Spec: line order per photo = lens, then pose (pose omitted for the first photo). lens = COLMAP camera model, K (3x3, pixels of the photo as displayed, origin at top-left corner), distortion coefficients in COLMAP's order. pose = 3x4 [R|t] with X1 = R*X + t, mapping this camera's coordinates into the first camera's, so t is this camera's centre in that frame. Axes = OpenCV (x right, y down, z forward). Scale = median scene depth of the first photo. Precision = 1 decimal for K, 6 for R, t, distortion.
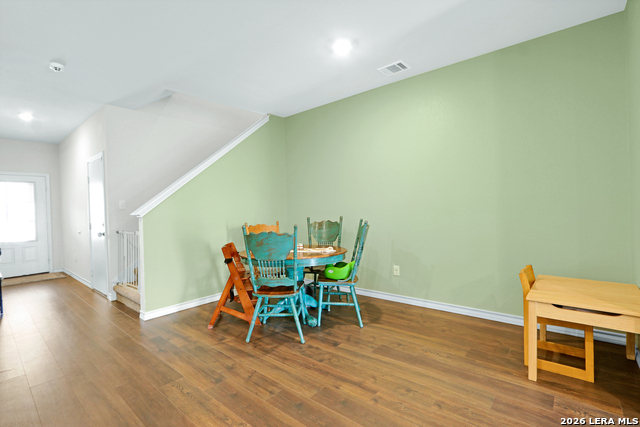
lens RADIAL K [[293.8, 0, 320.0], [0, 293.8, 213.5], [0, 0, 1]] dist [-0.016266, -0.000072]
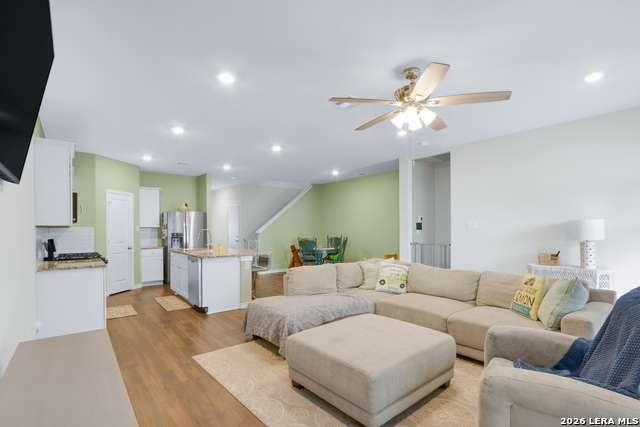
lens RADIAL K [[308.1, 0, 321.8], [0, 308.1, 228.1], [0, 0, 1]] dist [-0.012709, 0.000153]
pose [[0.983457, 0.021093, -0.179911, 0.419022], [-0.022401, 0.999735, -0.005243, -0.036506], [0.179753, 0.009187, 0.983669, -1.609899]]
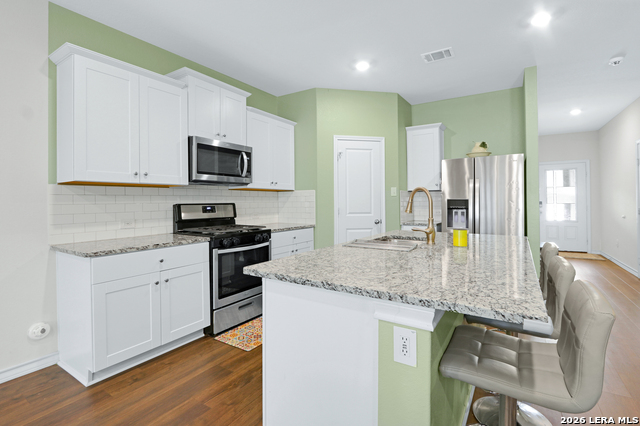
lens RADIAL K [[308.9, 0, 317.7], [0, 308.9, 200.5], [0, 0, 1]] dist [-0.013698, 0.000160]
pose [[0.129700, 0.022305, -0.991302, 0.068551], [-0.007871, 0.999739, 0.021465, -0.004471], [0.991522, 0.005019, 0.129841, -0.226269]]
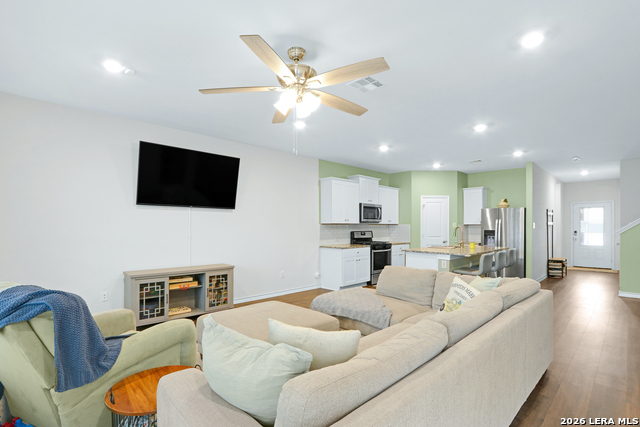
lens RADIAL K [[308.1, 0, 321.8], [0, 308.1, 228.1], [0, 0, 1]] dist [-0.012709, 0.000153]
pose [[-0.090611, 0.029020, -0.995463, 1.325787], [-0.010084, 0.999497, 0.030055, -0.059294], [0.995835, 0.012761, -0.090273, -0.558362]]
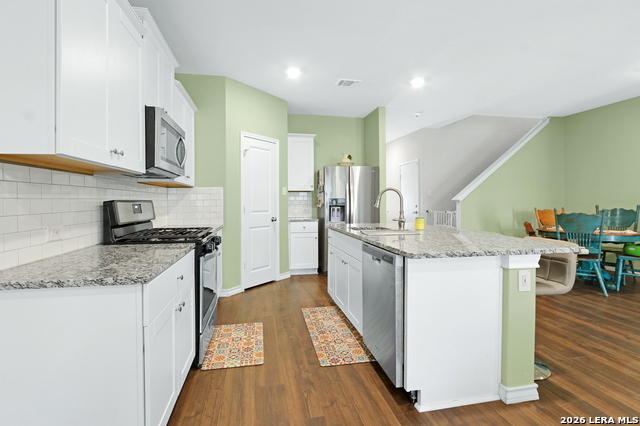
lens RADIAL K [[304.8, 0, 318.1], [0, 304.8, 201.2], [0, 0, 1]] dist [-0.013612, 0.000168]
pose [[0.780447, 0.021675, -0.624846, -0.198771], [-0.022040, 0.999732, 0.007150, 0.017467], [0.624833, 0.008192, 0.780715, -0.765516]]
